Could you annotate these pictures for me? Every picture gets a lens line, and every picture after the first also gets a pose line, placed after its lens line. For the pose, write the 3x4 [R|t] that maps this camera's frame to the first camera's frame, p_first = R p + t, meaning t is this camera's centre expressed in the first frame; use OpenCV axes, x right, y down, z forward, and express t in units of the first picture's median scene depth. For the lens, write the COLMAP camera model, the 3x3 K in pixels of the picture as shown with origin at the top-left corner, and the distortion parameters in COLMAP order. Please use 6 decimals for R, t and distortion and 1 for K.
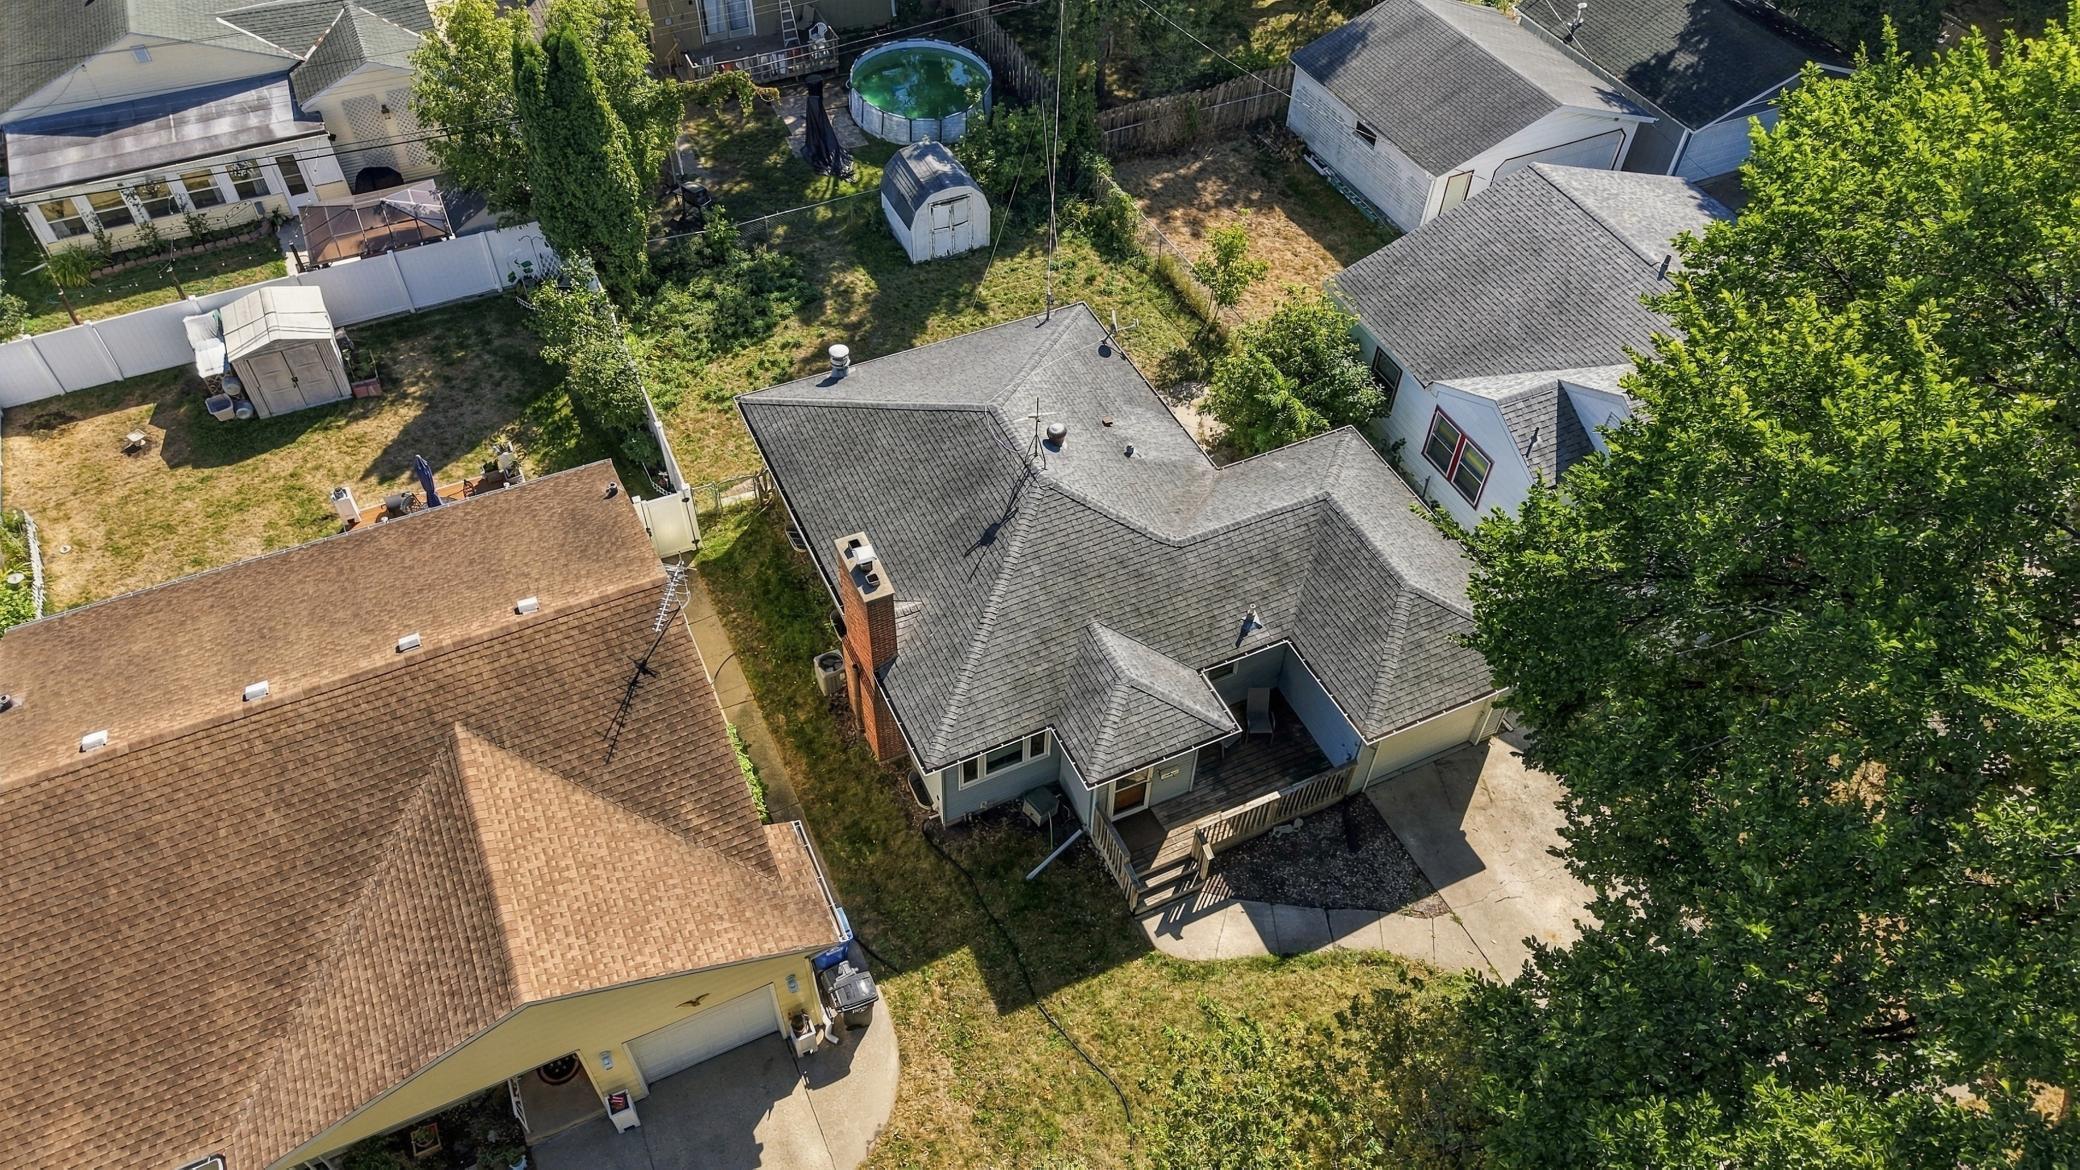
lens RADIAL K [[1394.8, 0, 1040.0], [0, 1394.8, 585.0], [0, 0, 1]] dist [0.001488, -0.000500]
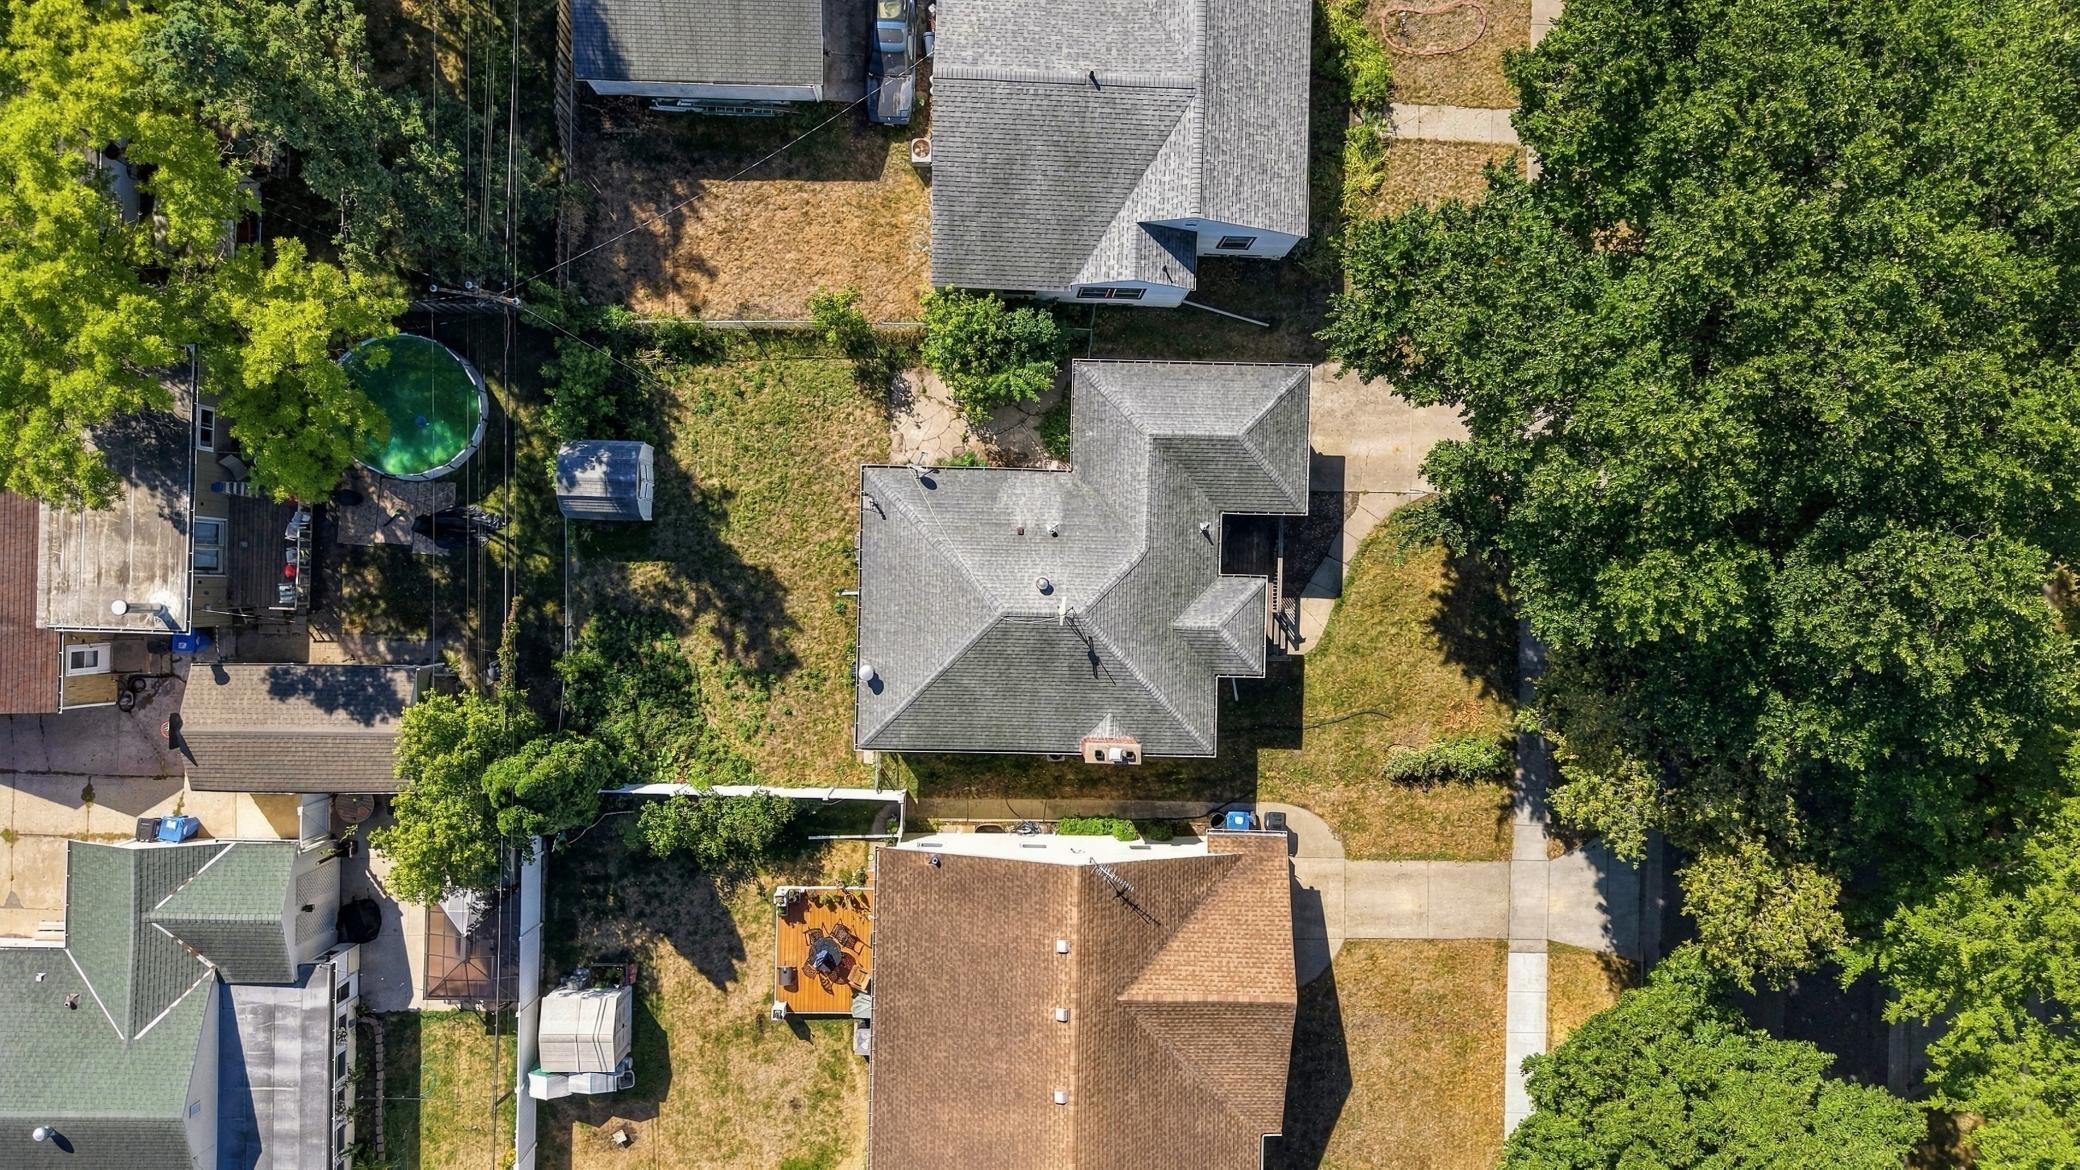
lens RADIAL K [[1394.8, 0, 1040.0], [0, 1394.8, 585.0], [0, 0, 1]] dist [0.001488, -0.000500]
pose [[0.450850, -0.892565, -0.007837, 0.022023], [0.652986, 0.323822, 0.684652, -1.117742], [-0.608559, -0.313793, 0.728828, -0.066716]]
